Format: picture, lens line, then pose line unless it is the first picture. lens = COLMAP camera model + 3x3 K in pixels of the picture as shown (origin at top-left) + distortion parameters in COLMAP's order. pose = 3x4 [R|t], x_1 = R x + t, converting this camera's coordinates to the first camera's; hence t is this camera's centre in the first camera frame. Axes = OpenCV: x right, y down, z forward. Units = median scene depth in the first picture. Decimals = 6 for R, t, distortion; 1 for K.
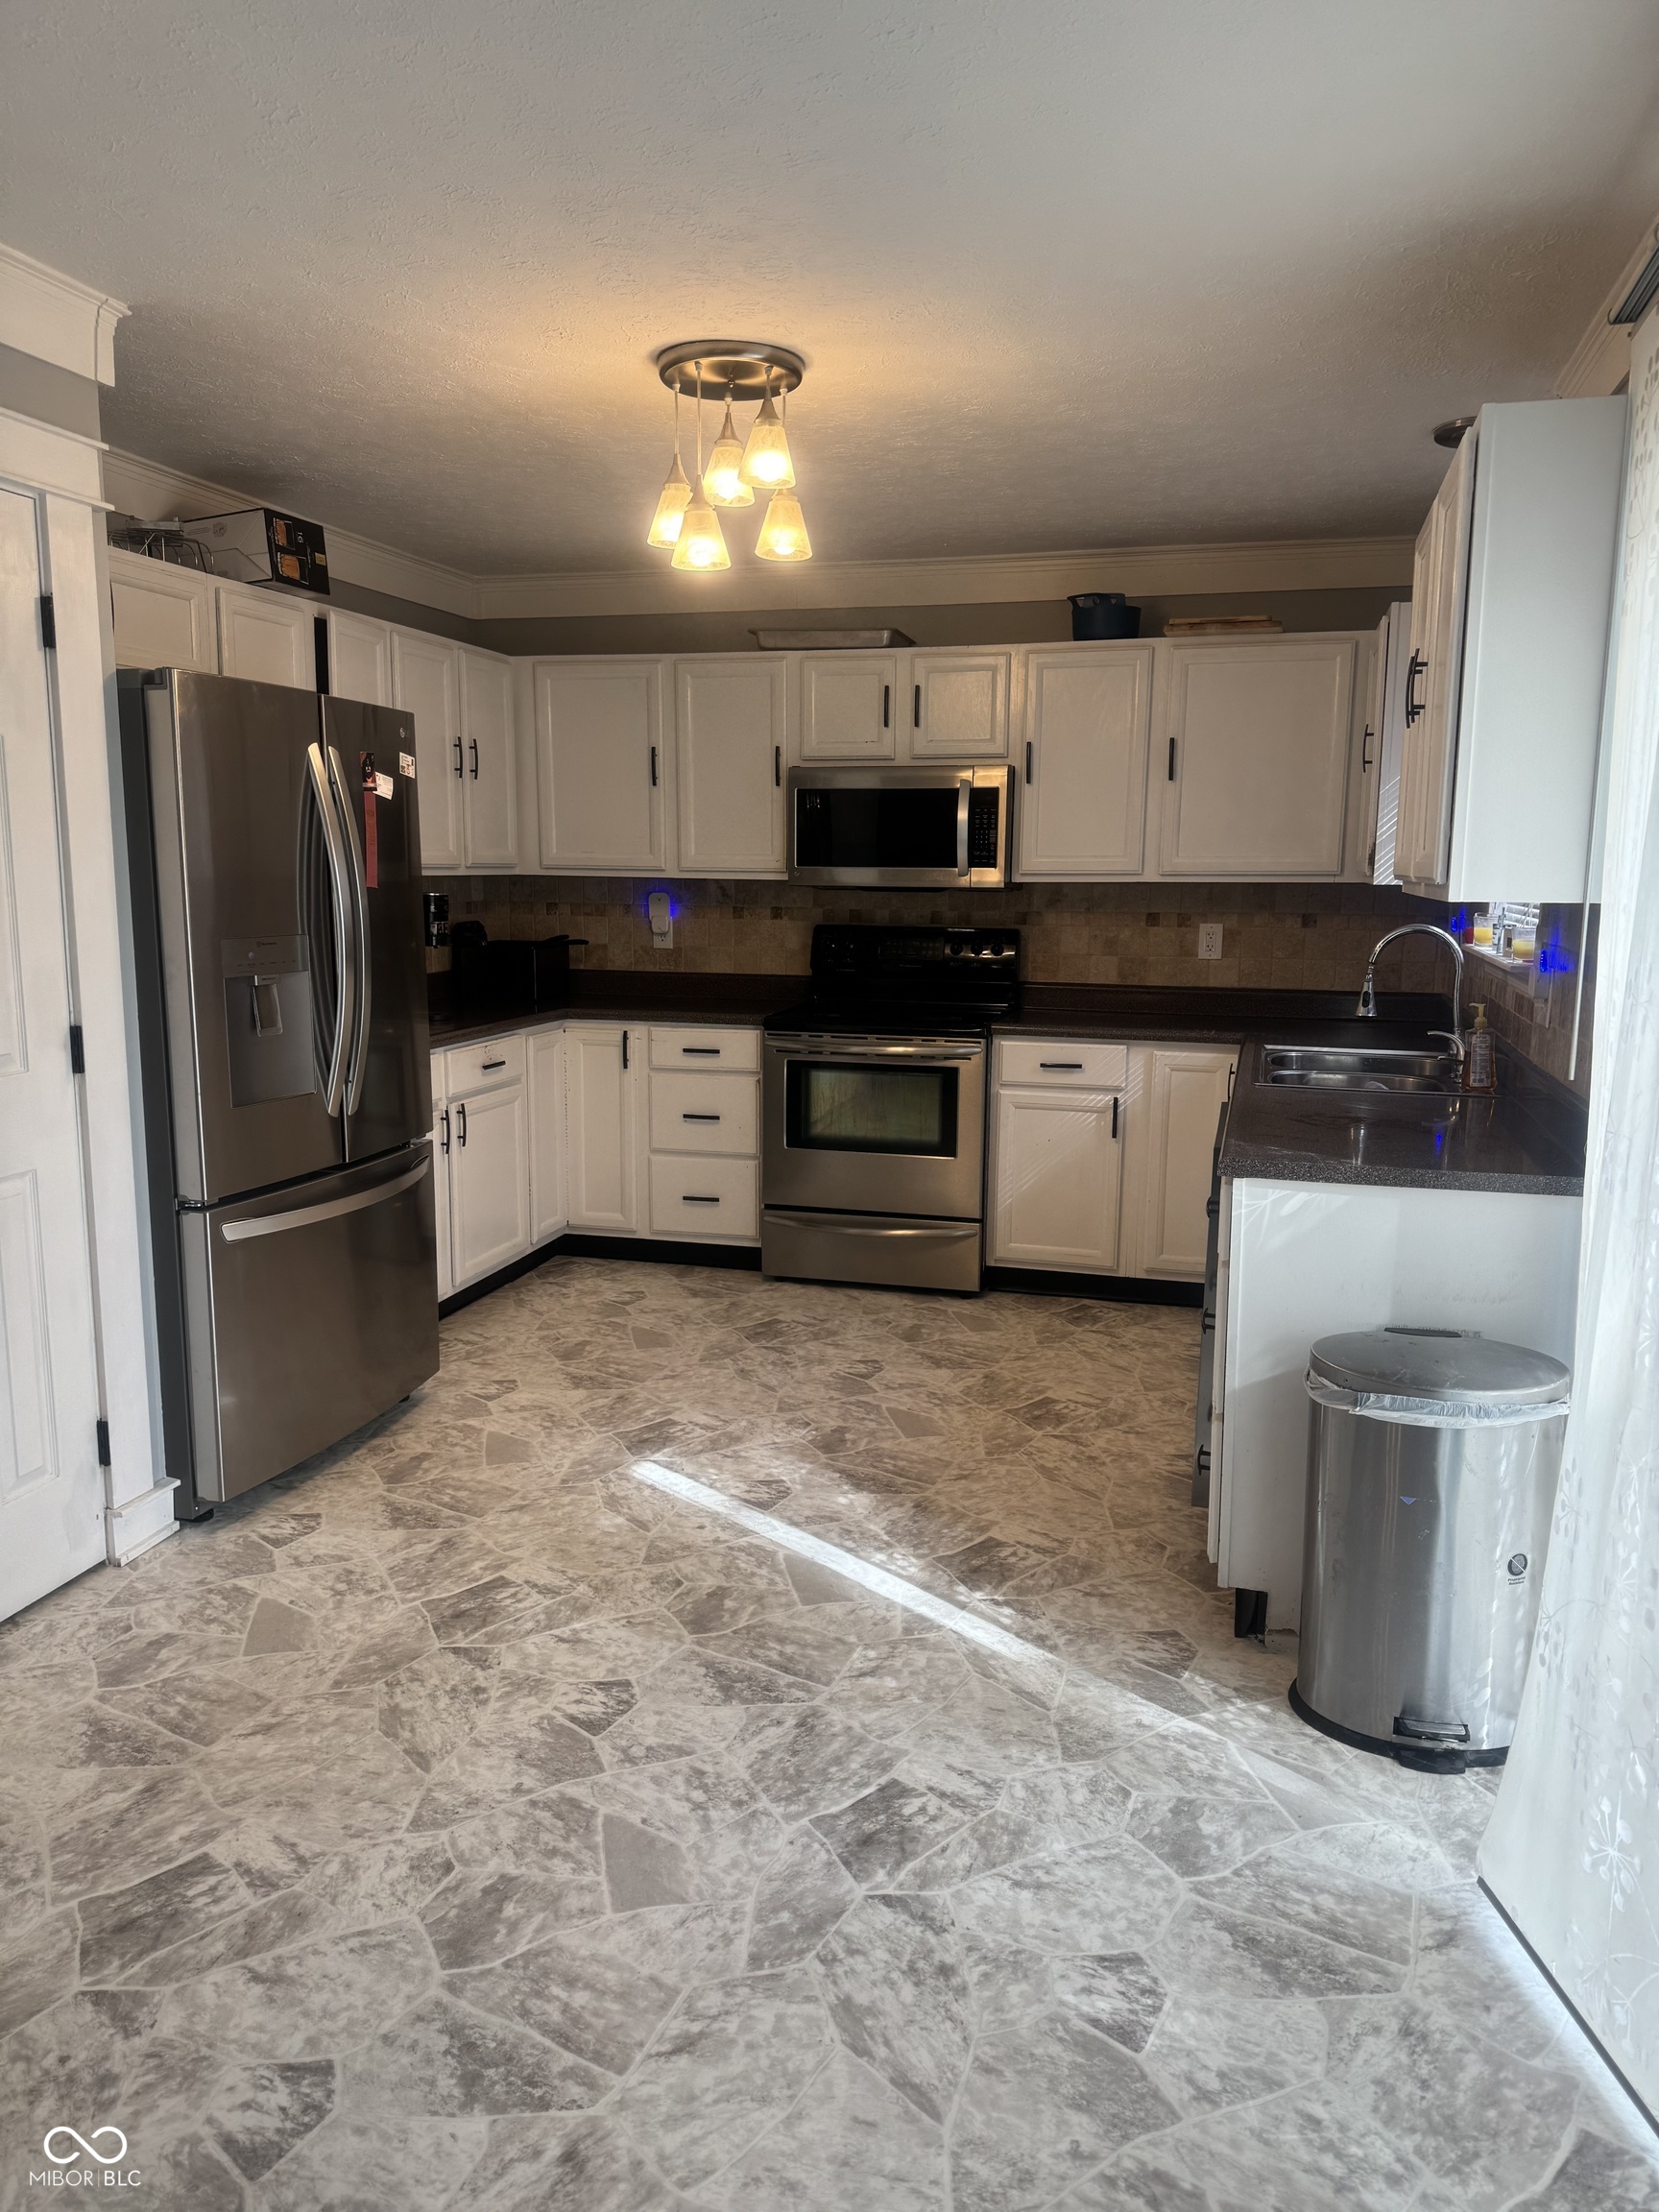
lens RADIAL K [[1550.3, 0, 829.5], [0, 1550.3, 1106.0], [0, 0, 1]] dist [0.077239, -0.111041]
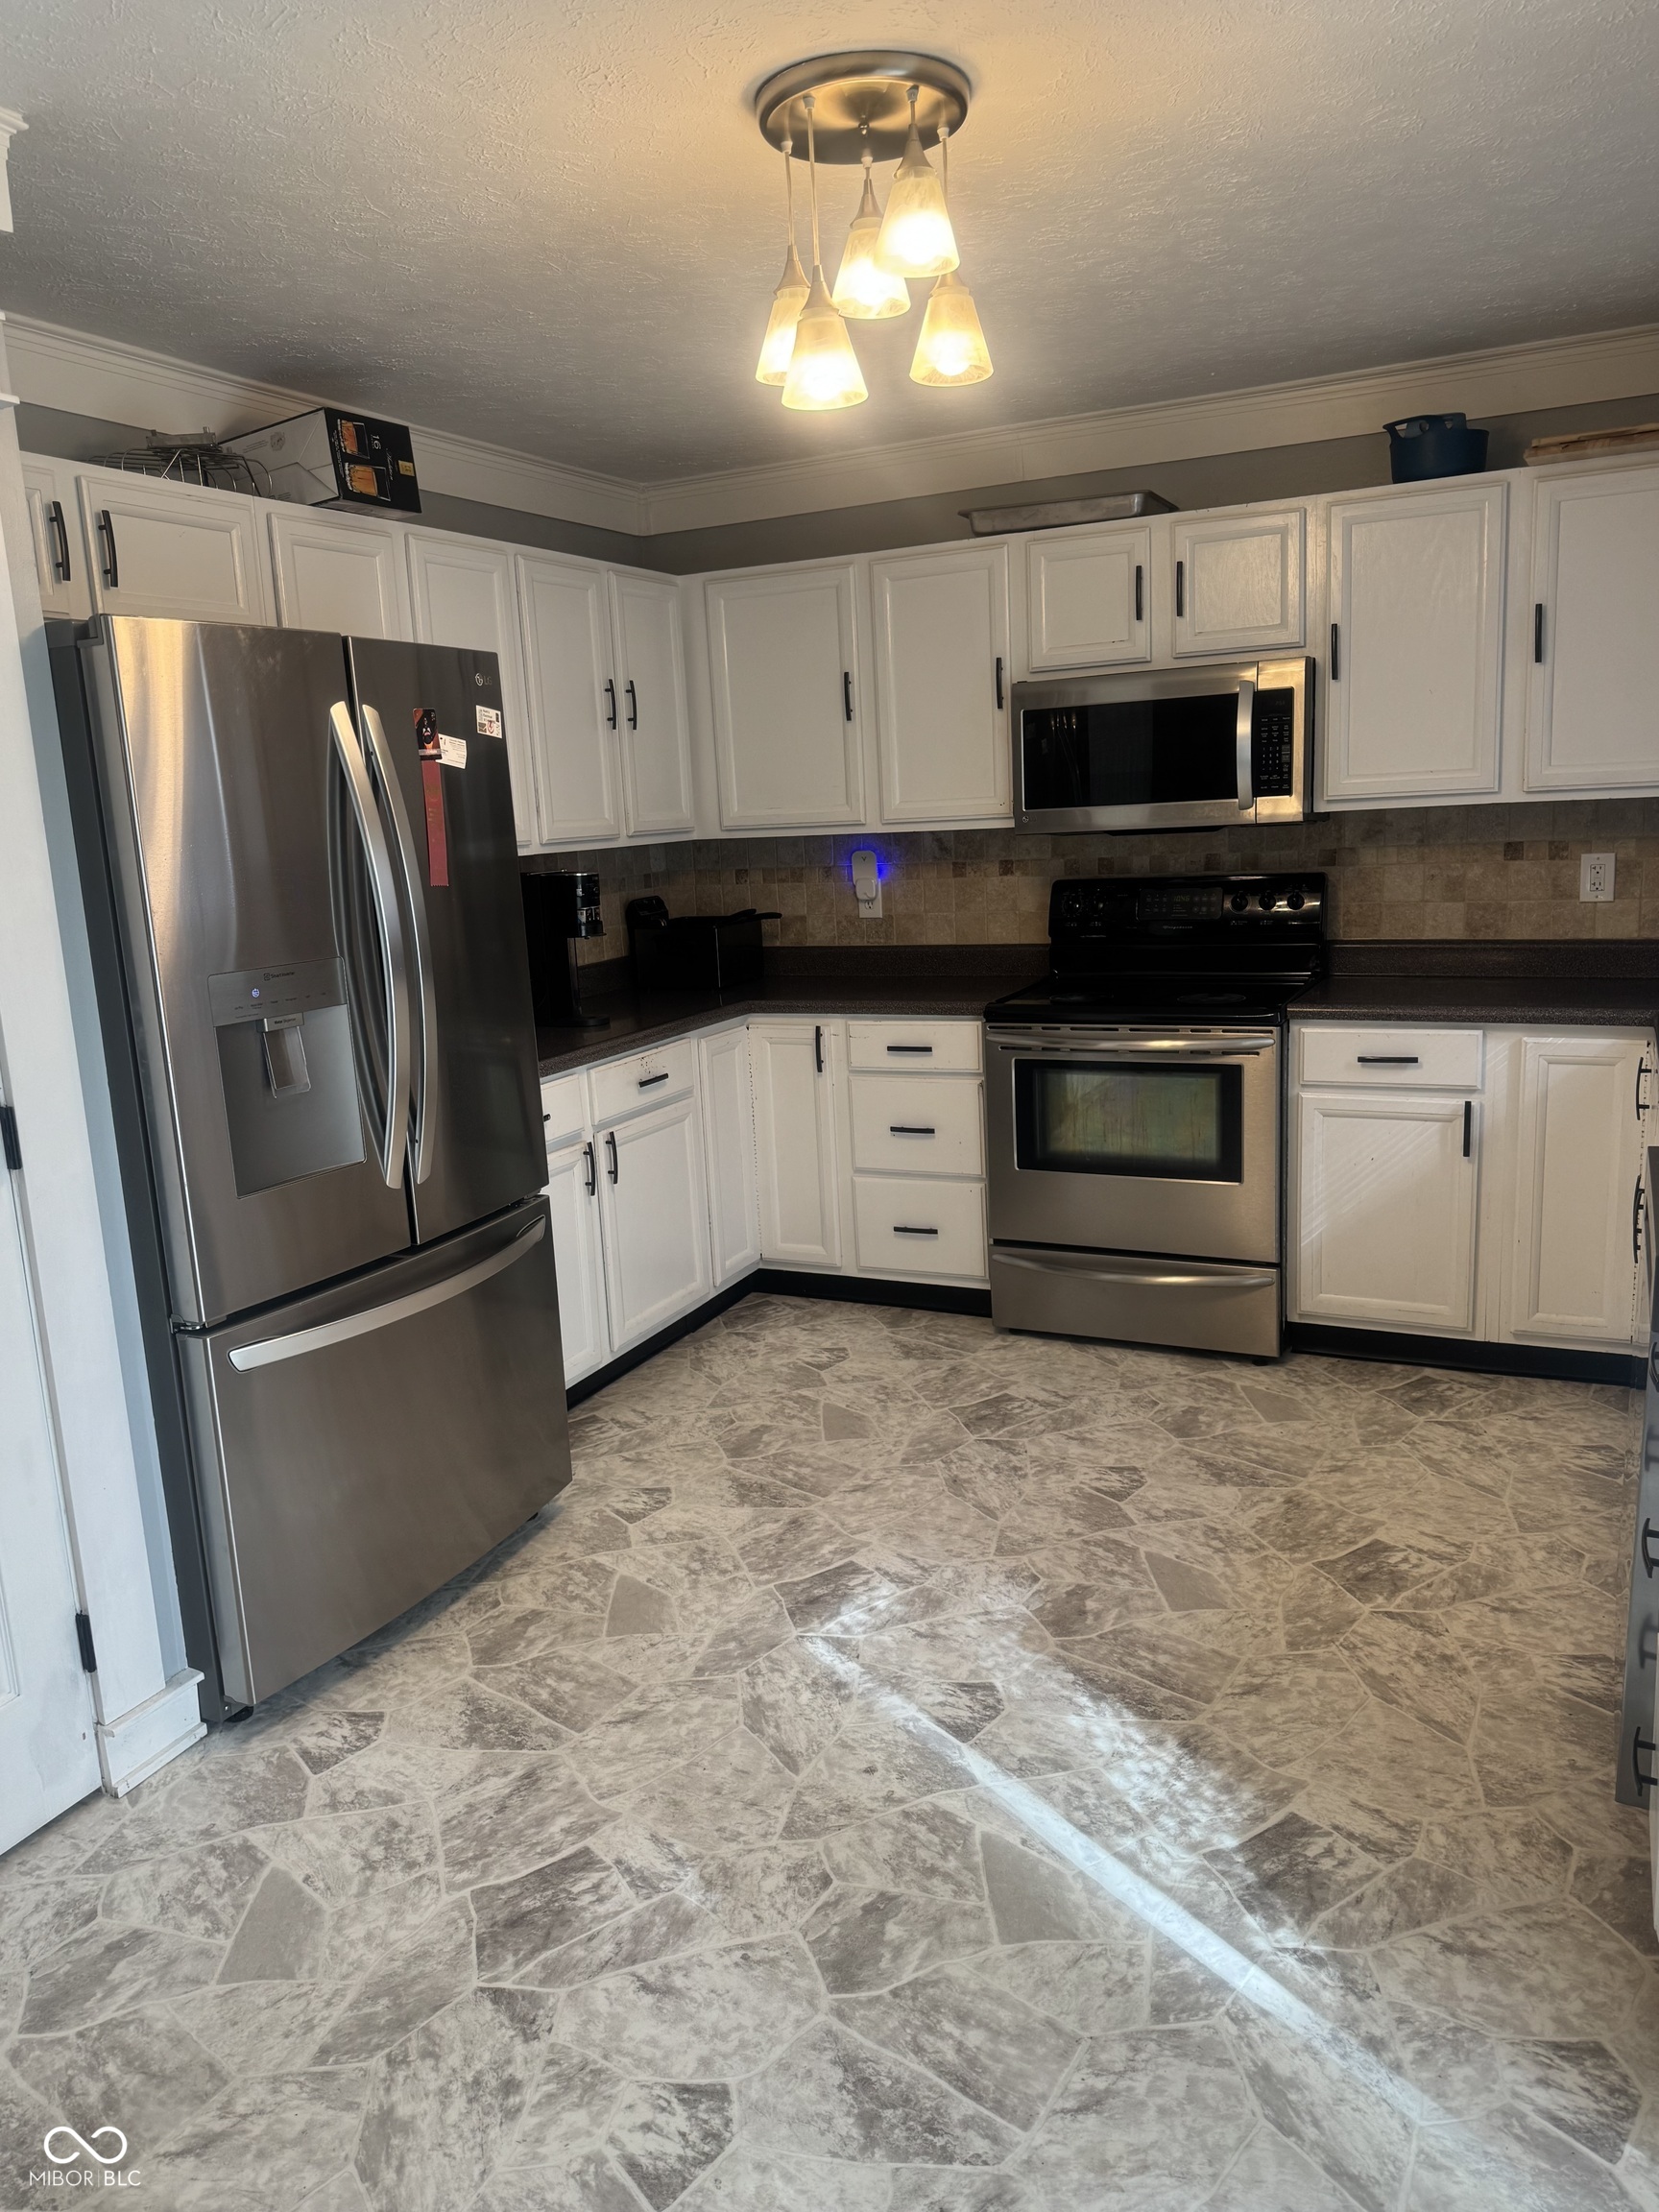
lens RADIAL K [[1602.6, 0, 795.6], [0, 1602.6, 1105.0], [0, 0, 1]] dist [0.133321, -0.263661]
pose [[0.979958, -0.022782, -0.197895, 0.025669], [0.030263, 0.998934, 0.034862, -0.040648], [0.196890, -0.040152, 0.979603, 0.185903]]
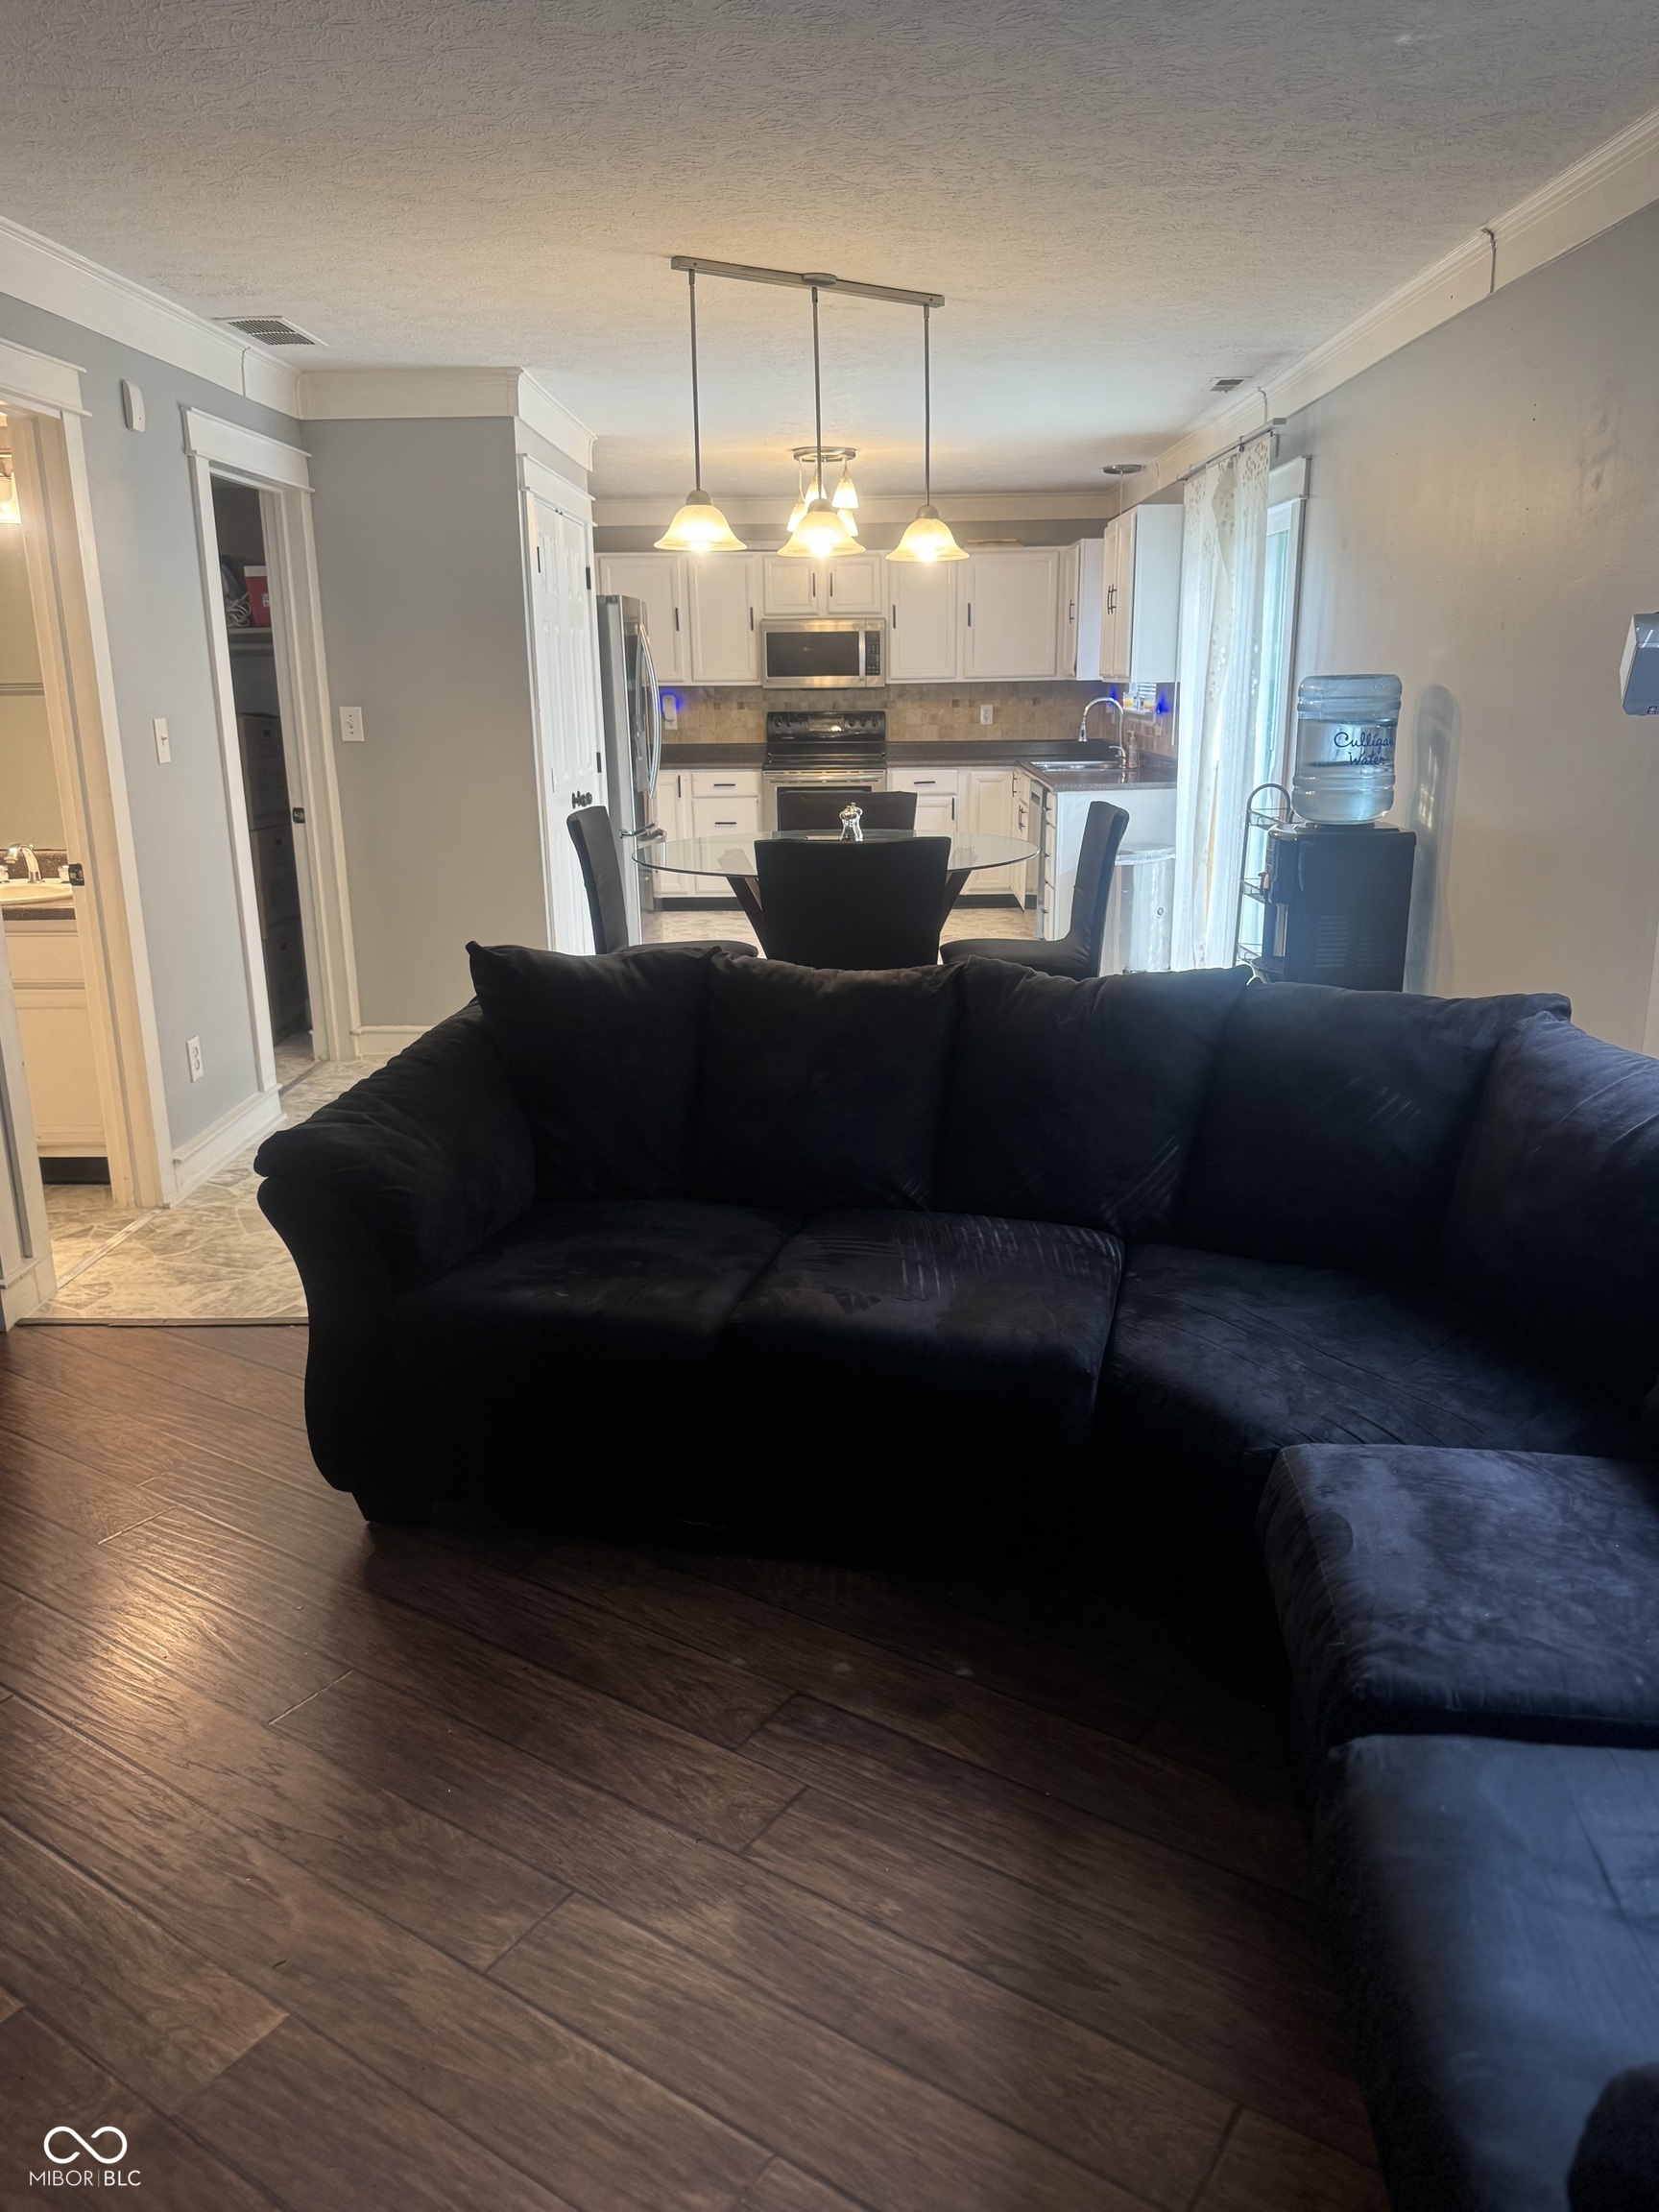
lens RADIAL K [[1579.7, 0, 829.5], [0, 1579.7, 1106.0], [0, 0, 1]] dist [0.052878, -0.070657]
pose [[0.968874, -0.086458, 0.231967, -0.464021], [0.061231, 0.991611, 0.113839, 0.145598], [-0.239863, -0.096092, 0.966039, -0.919587]]
